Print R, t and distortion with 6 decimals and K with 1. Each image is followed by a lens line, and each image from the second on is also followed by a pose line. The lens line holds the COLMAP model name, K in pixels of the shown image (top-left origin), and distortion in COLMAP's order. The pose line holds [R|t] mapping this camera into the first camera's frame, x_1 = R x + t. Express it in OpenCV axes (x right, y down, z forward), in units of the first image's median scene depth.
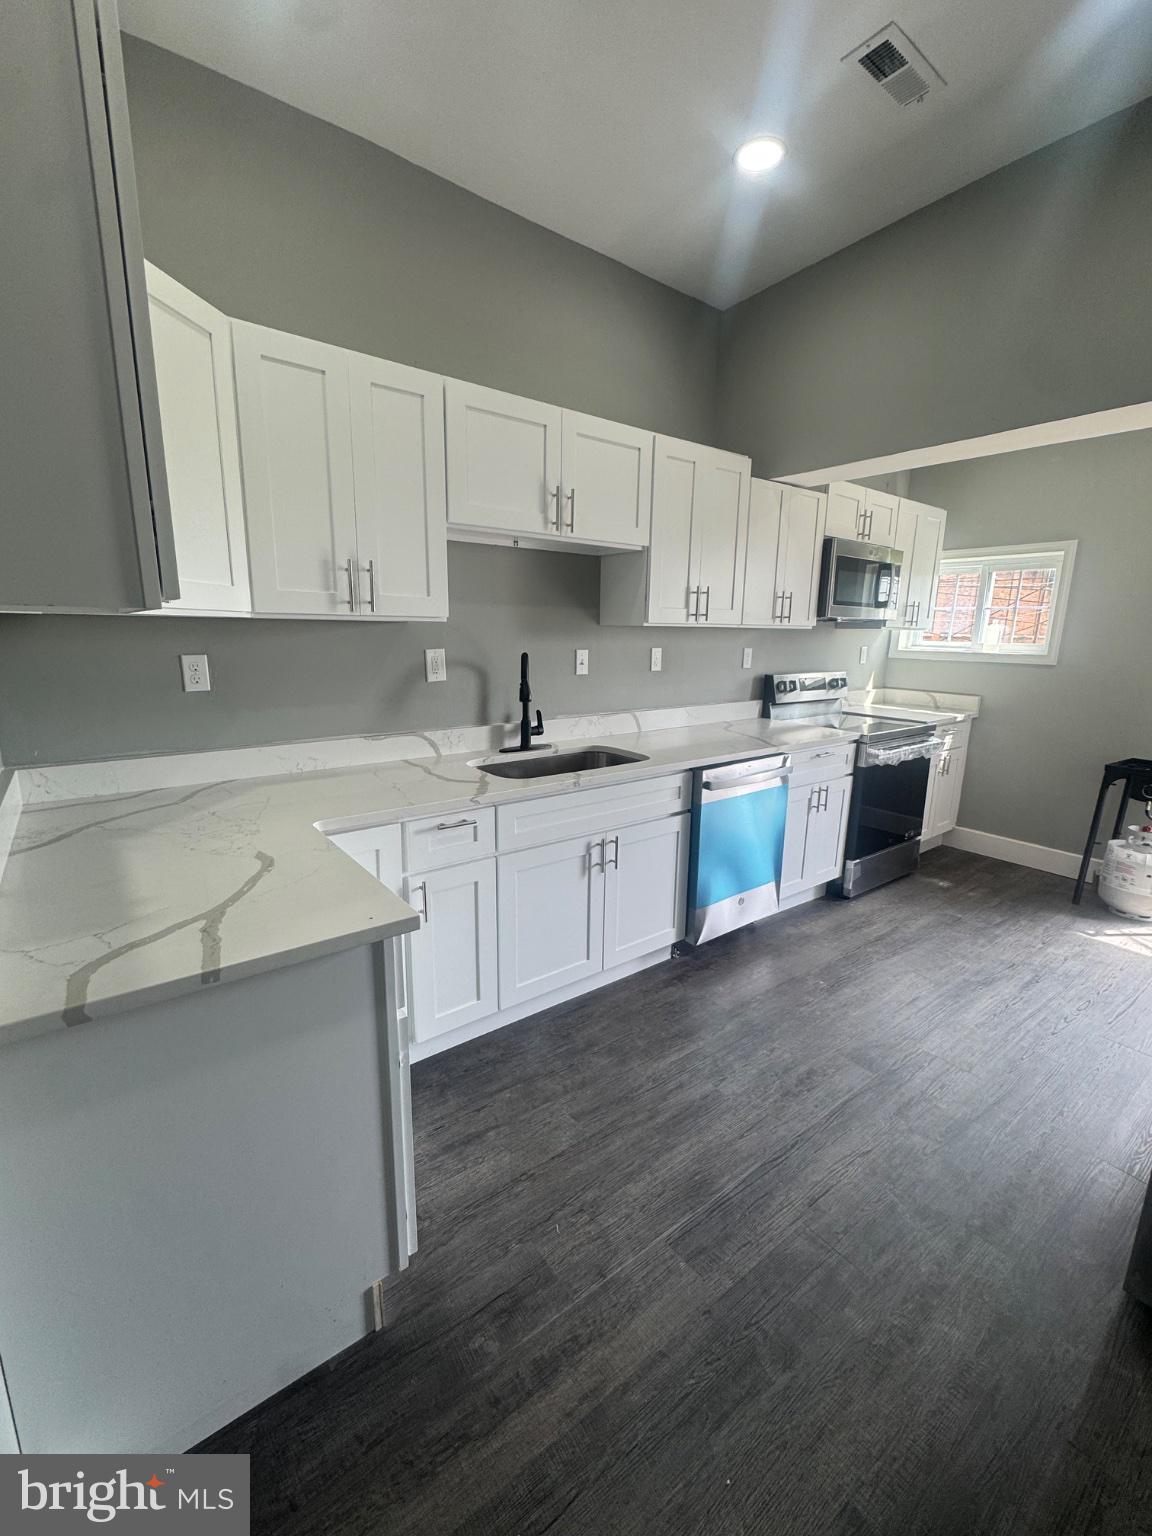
lens RADIAL K [[624.1, 0, 575.4], [0, 624.1, 765.0], [0, 0, 1]] dist [-0.001987, -0.000227]
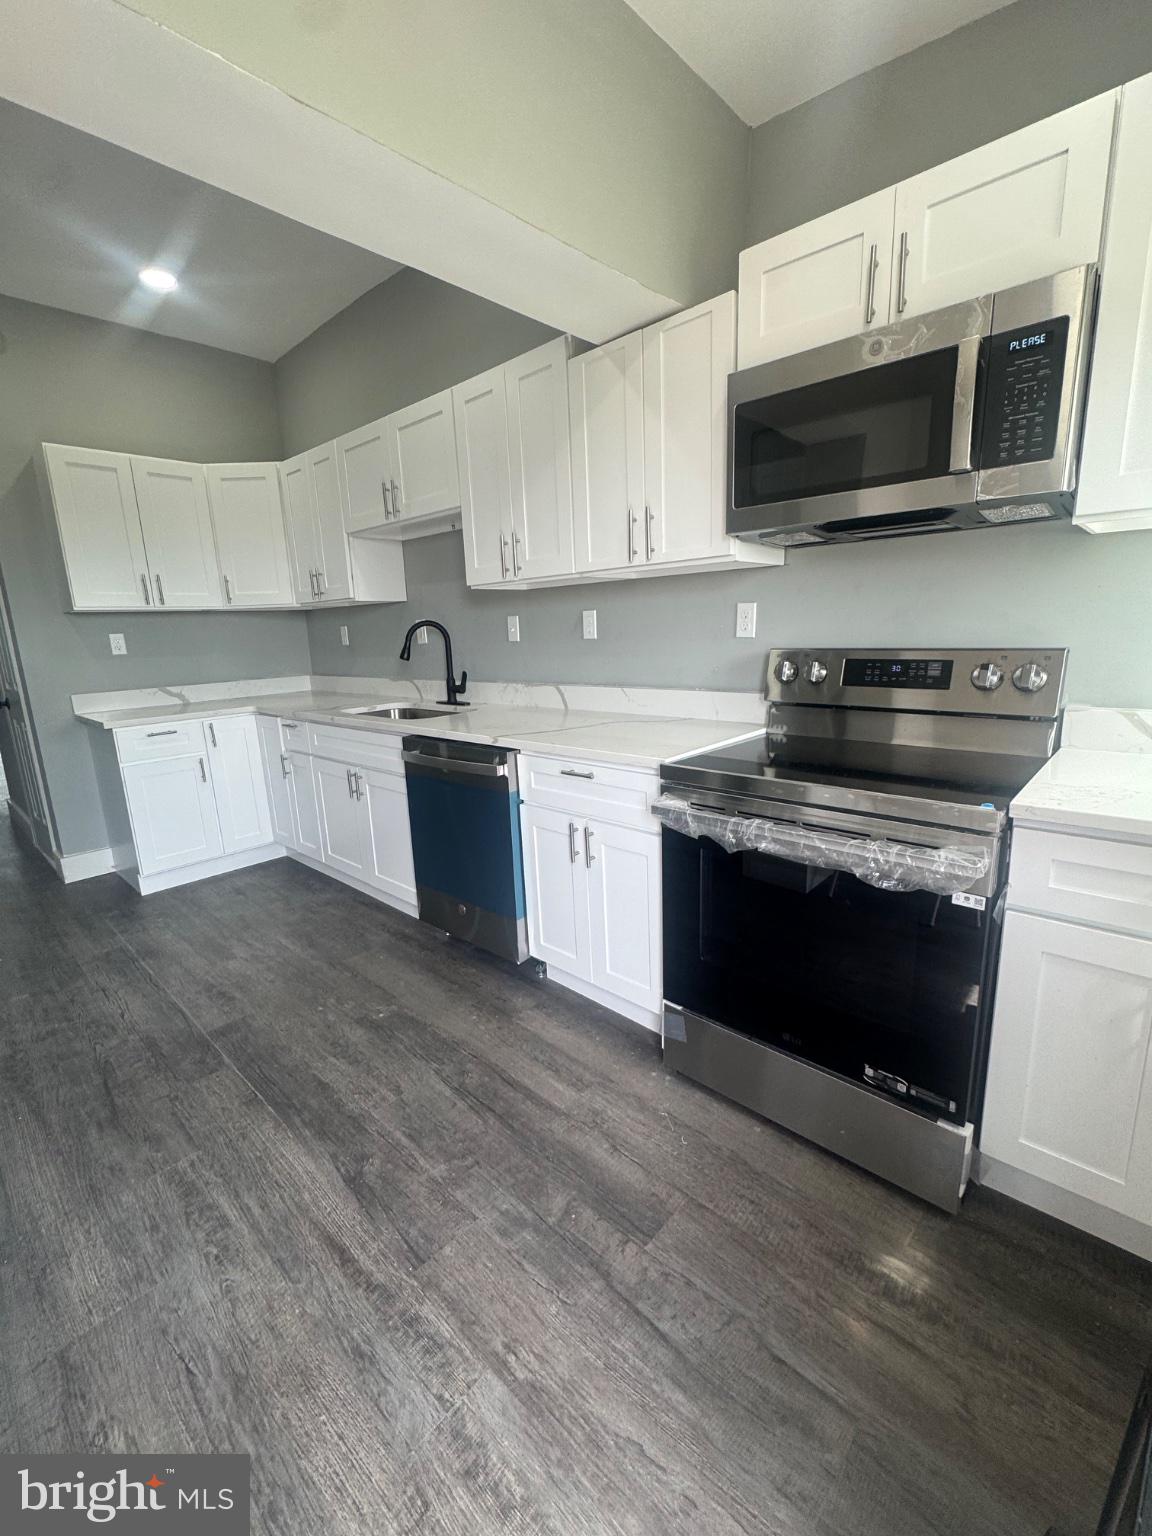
lens RADIAL K [[624.1, 0, 579.1], [0, 624.1, 763.3], [0, 0, 1]] dist [-0.001987, -0.000227]
pose [[0.211744, 0.194421, -0.957792, 1.023801], [-0.163779, 0.973214, 0.161344, -0.132756], [0.963505, 0.122703, 0.237914, 0.883367]]
